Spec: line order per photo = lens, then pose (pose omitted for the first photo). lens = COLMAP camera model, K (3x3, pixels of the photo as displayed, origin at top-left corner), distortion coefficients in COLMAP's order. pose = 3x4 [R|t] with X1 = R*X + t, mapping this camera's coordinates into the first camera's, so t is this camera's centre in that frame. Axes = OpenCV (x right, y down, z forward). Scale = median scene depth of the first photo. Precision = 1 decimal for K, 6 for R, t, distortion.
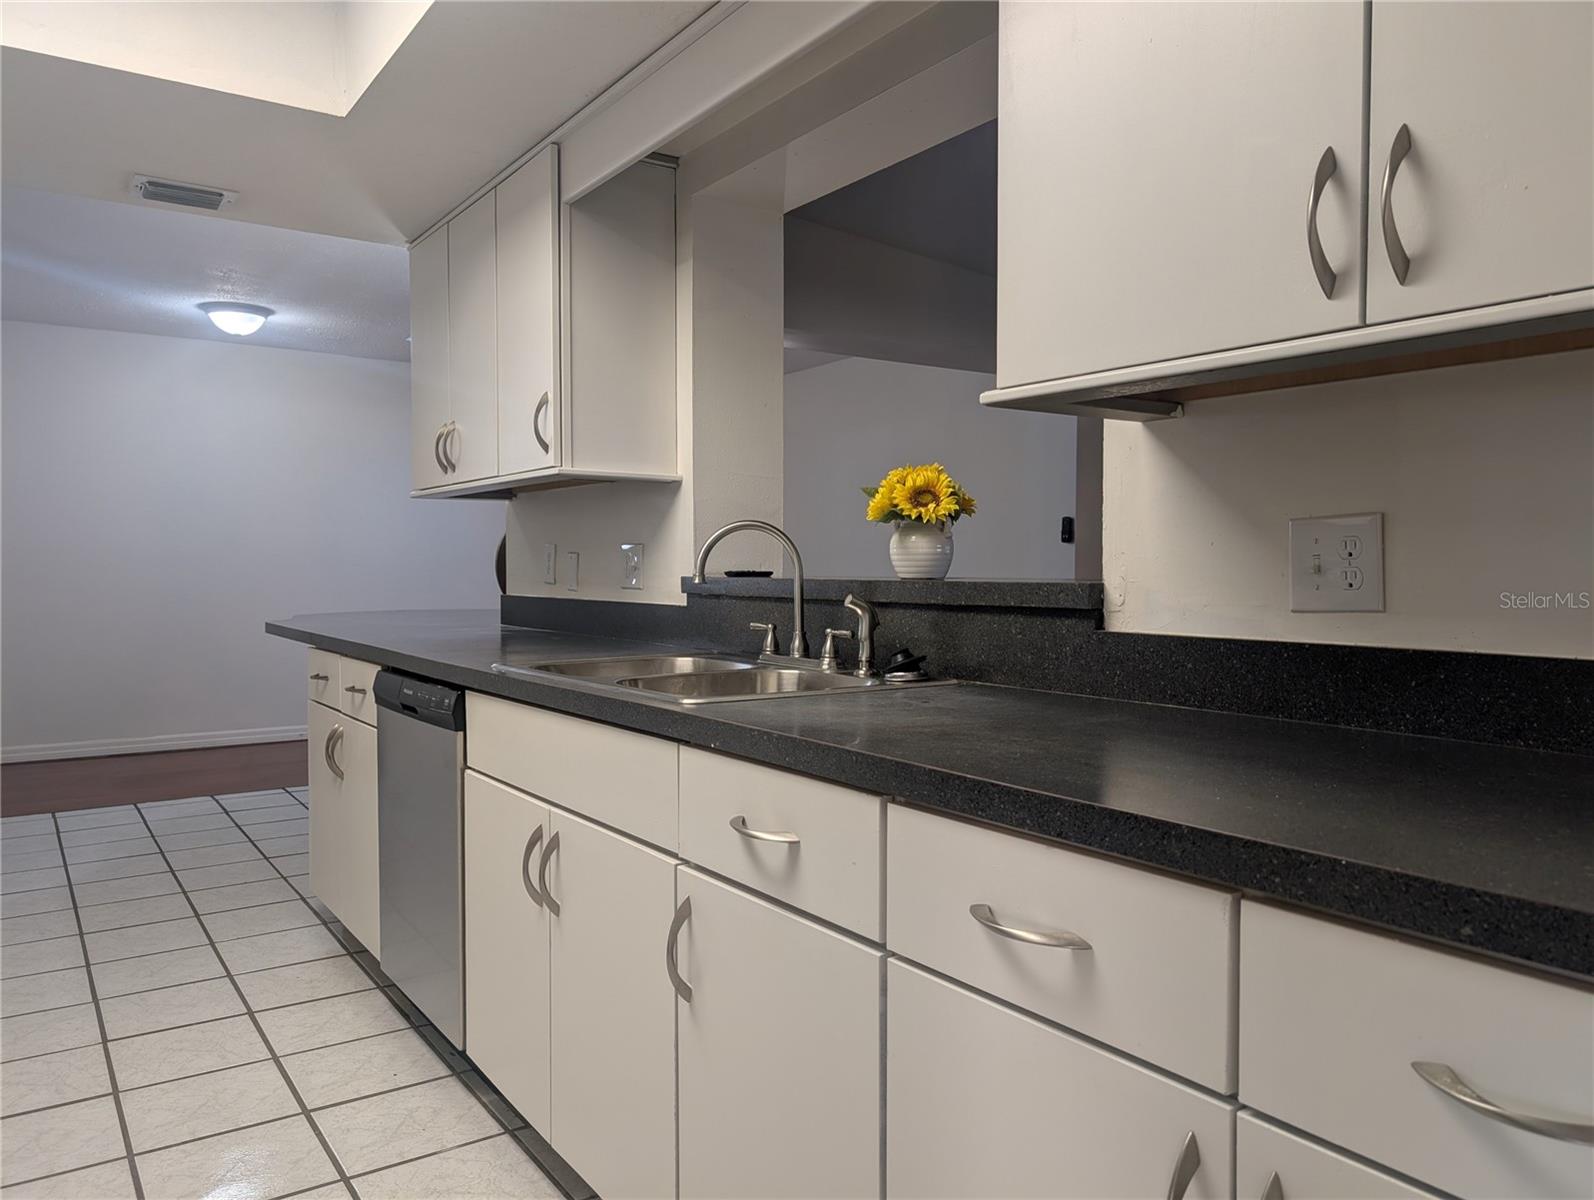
lens RADIAL K [[1142.7, 0, 797.0], [0, 1142.7, 600.0], [0, 0, 1]] dist [0.020850, -0.016200]
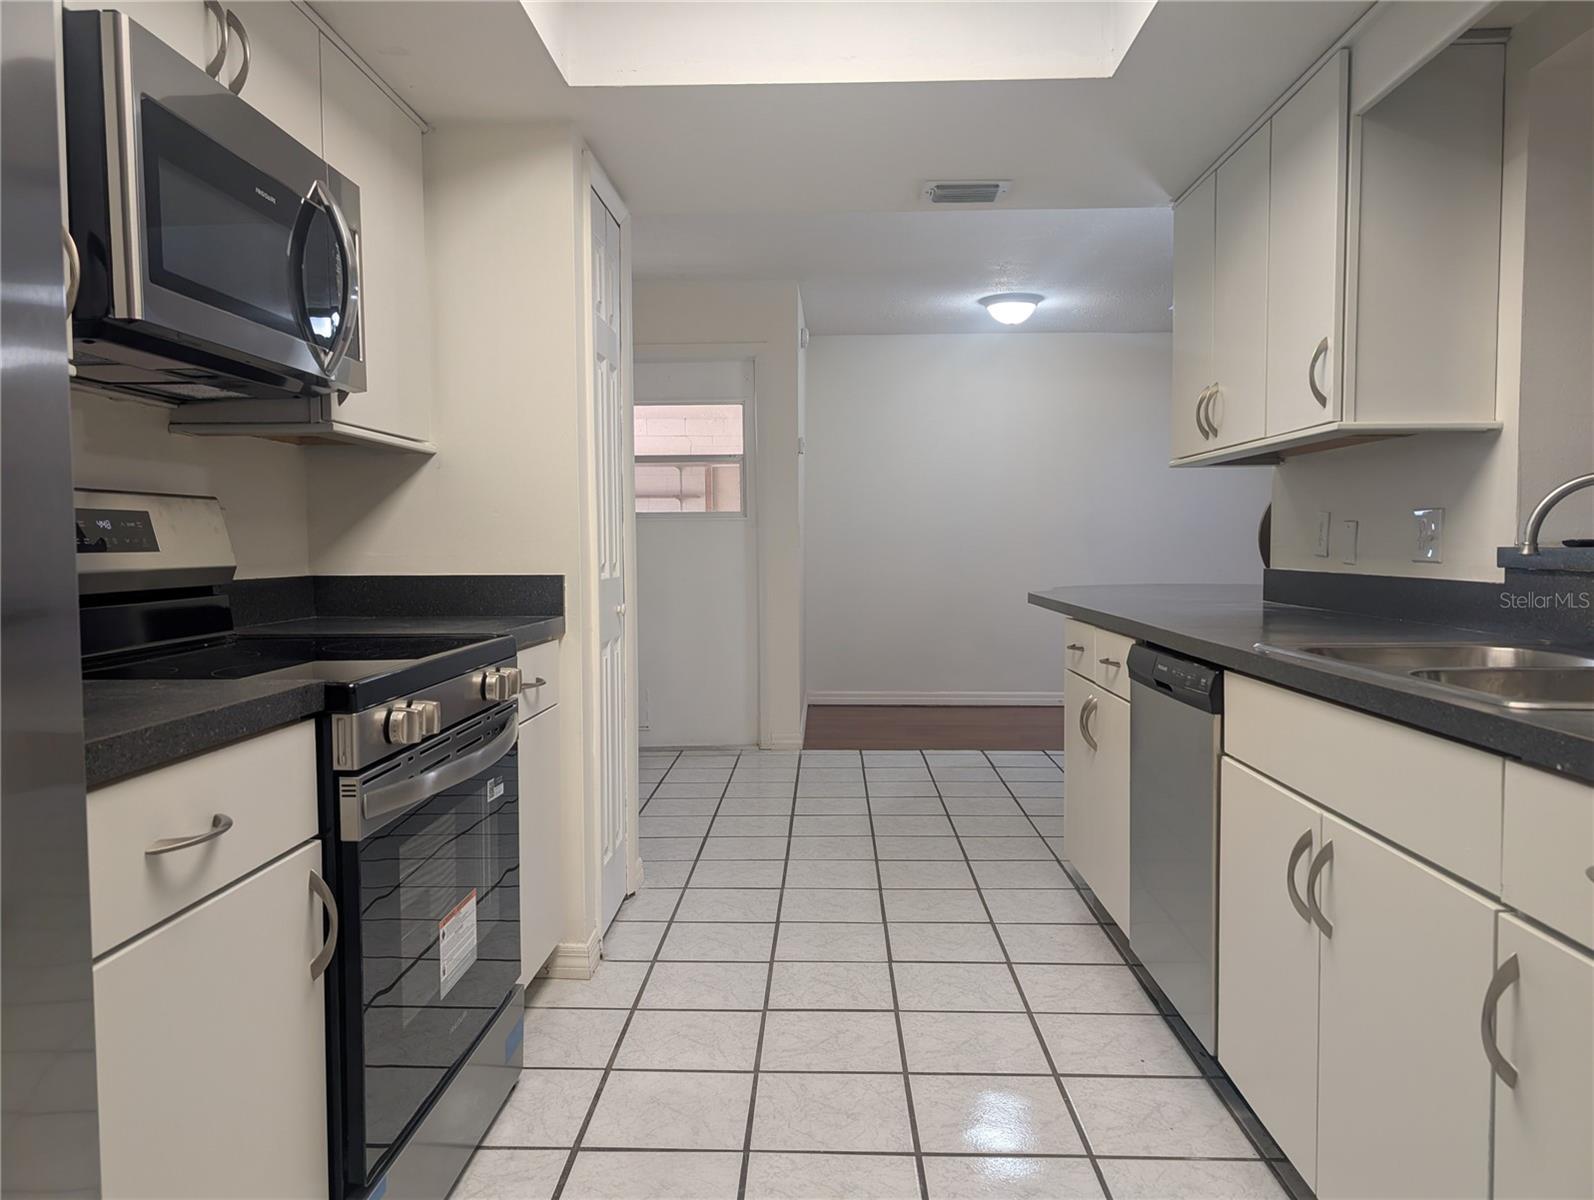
lens RADIAL K [[1142.7, 0, 797.0], [0, 1142.7, 600.0], [0, 0, 1]] dist [0.020850, -0.016200]
pose [[0.803512, 0.025396, -0.594746, -0.016364], [-0.011874, 0.999575, 0.026641, 0.001237], [0.595170, -0.014345, 0.803472, 0.047971]]
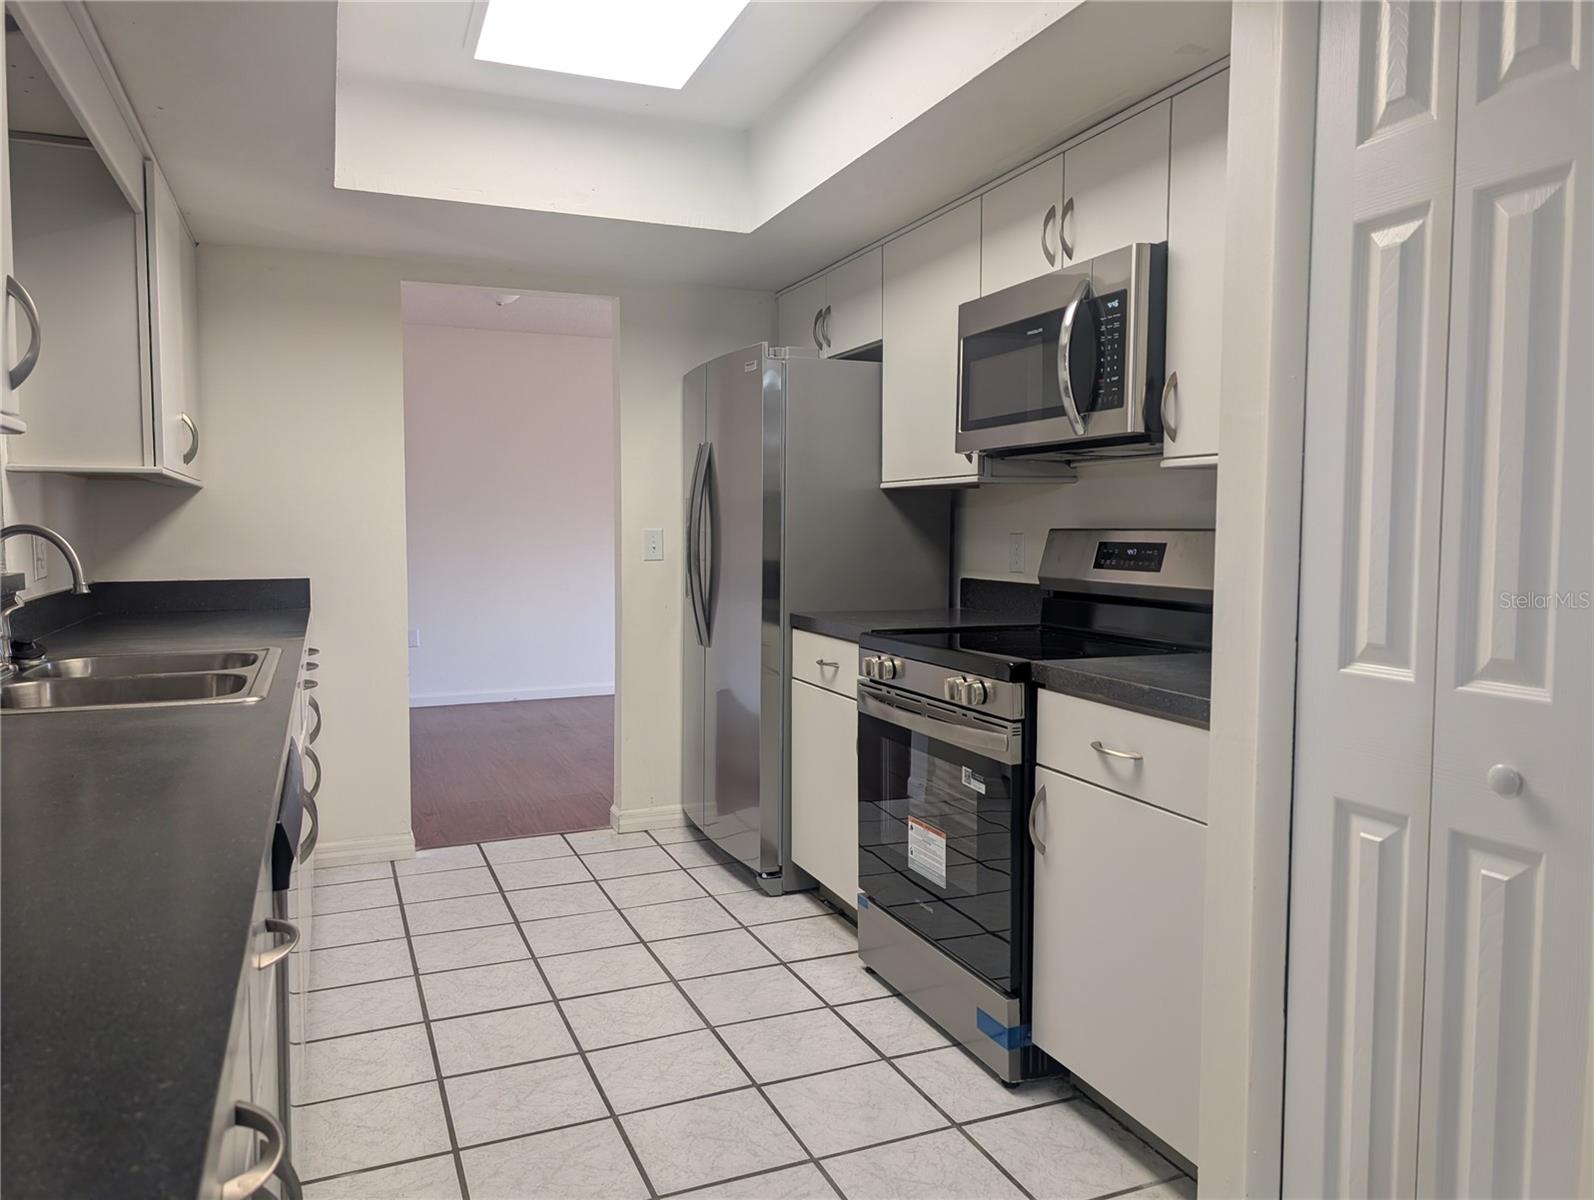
lens RADIAL K [[1140.1, 0, 808.8], [0, 1140.1, 592.8], [0, 0, 1]] dist [0.021625, -0.004940]
pose [[-0.977954, -0.016463, 0.208169, -0.722456], [0.002390, 0.995940, 0.089992, -0.081947], [-0.208805, 0.088505, -0.973944, 1.498614]]
